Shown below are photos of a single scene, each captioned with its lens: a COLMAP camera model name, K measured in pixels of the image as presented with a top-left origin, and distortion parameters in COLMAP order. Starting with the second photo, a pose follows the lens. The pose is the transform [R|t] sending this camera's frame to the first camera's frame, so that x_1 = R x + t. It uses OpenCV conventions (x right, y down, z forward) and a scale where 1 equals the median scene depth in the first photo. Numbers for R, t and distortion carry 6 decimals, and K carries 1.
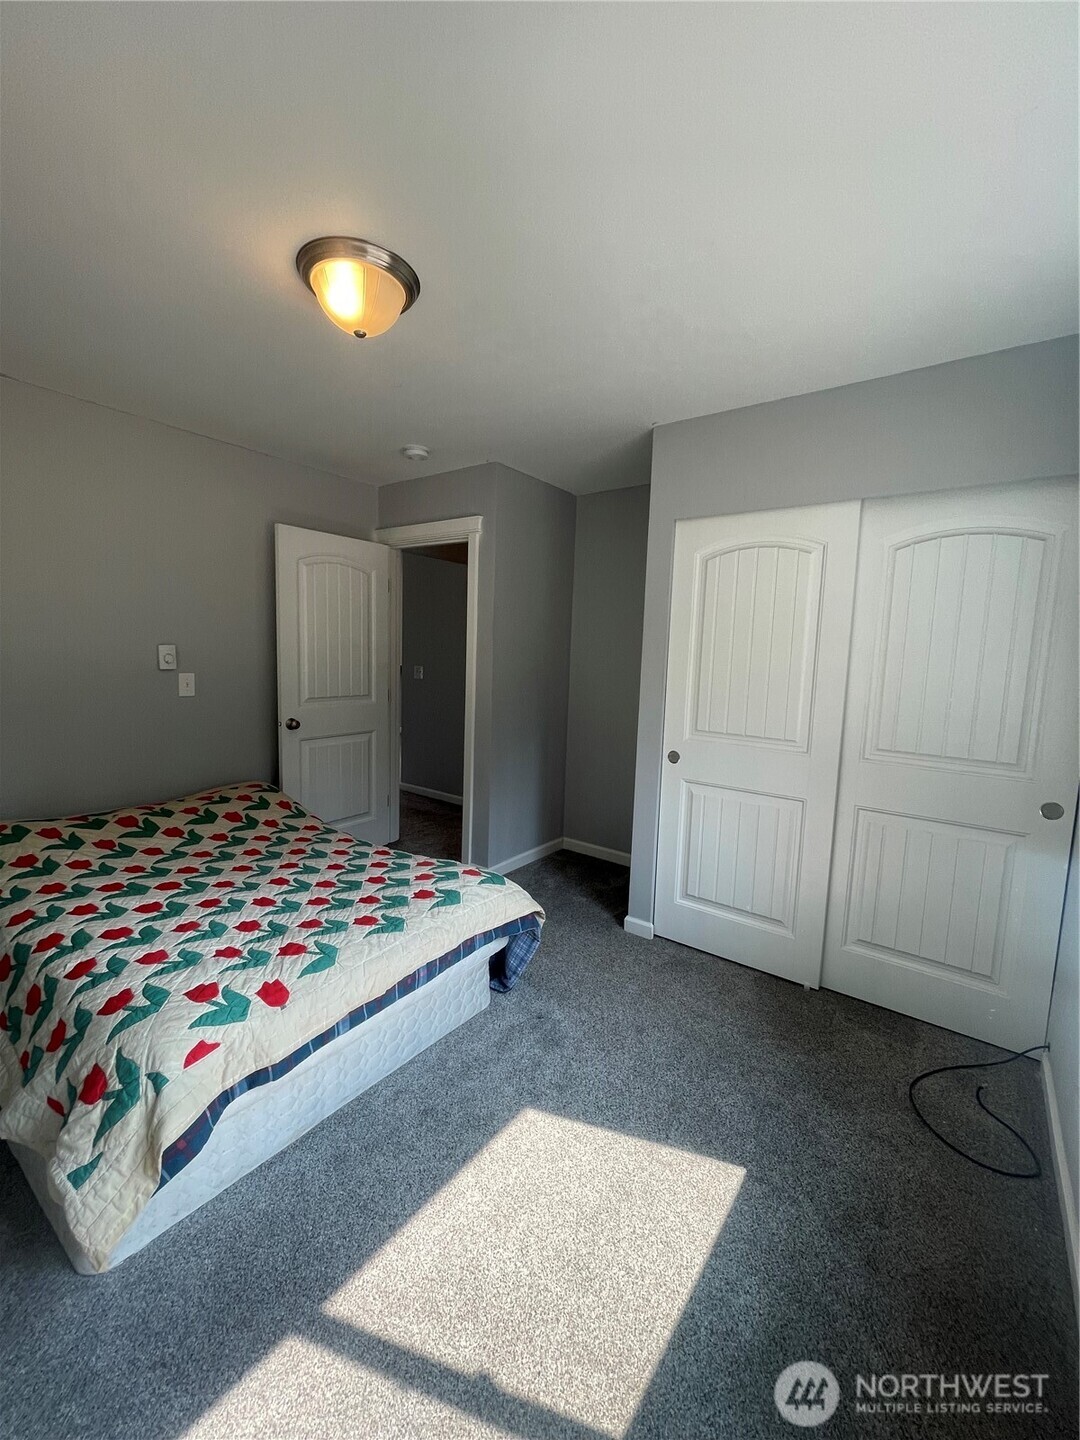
lens RADIAL K [[575.1, 0, 535.5], [0, 575.1, 718.1], [0, 0, 1]] dist [-0.000962, 0.000245]
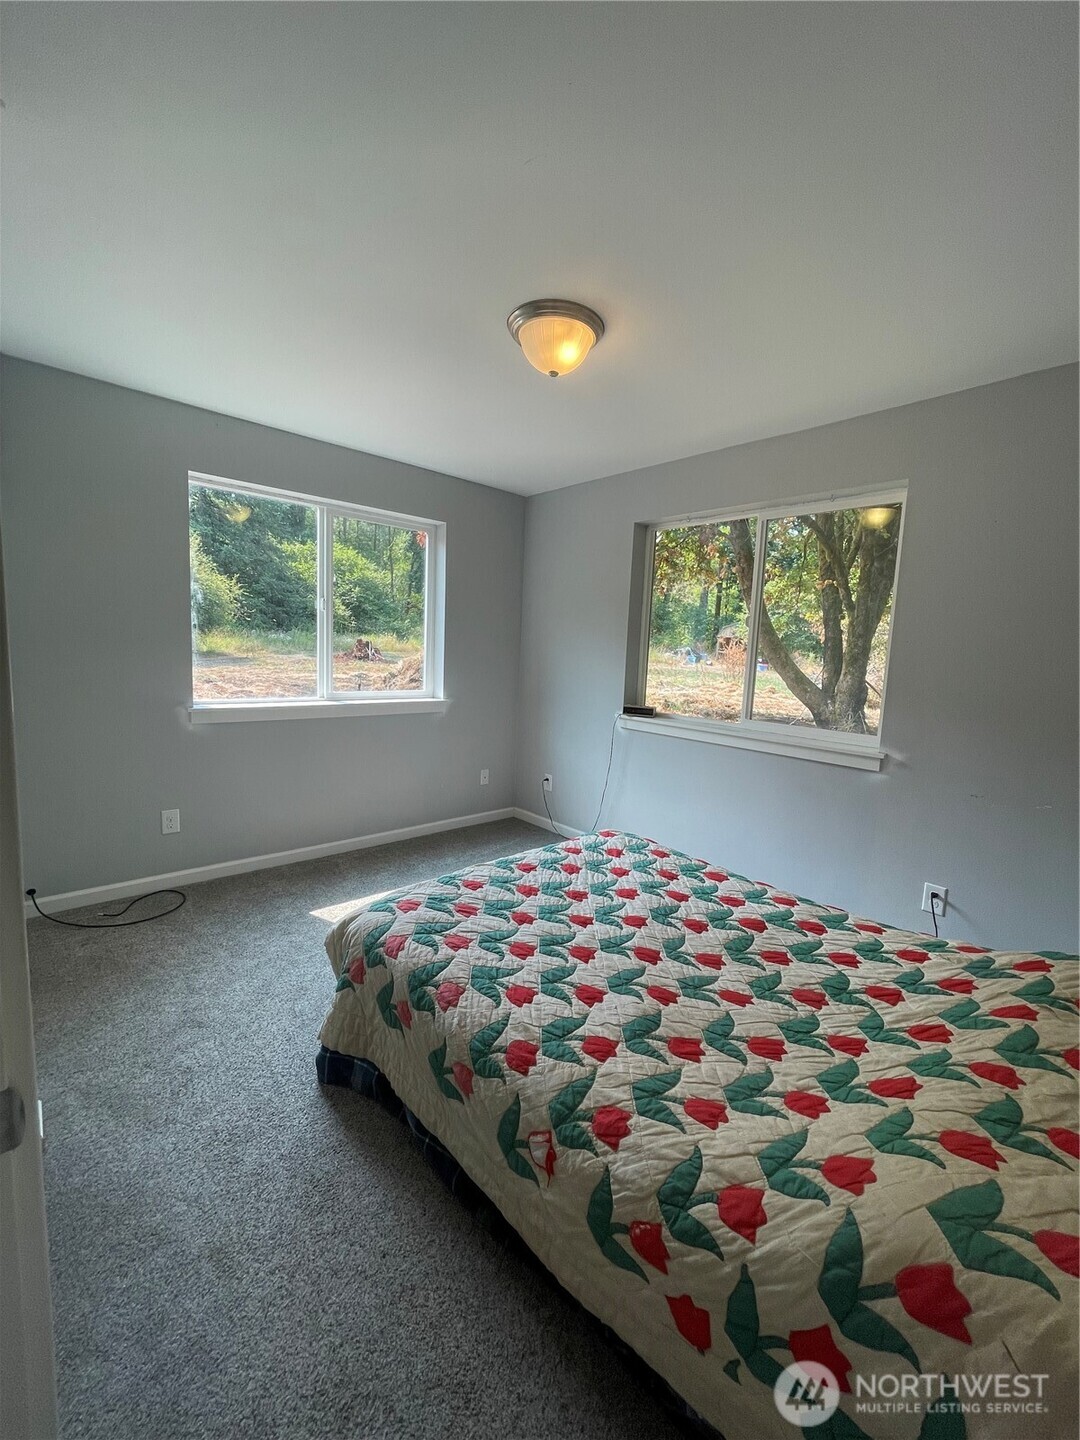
lens RADIAL K [[575.1, 0, 540.2], [0, 575.1, 717.6], [0, 0, 1]] dist [-0.000962, 0.000245]
pose [[-0.979635, -0.100519, 0.173814, -0.499212], [-0.055864, 0.967935, 0.244909, -0.236528], [-0.192859, 0.230212, -0.953839, 2.063181]]
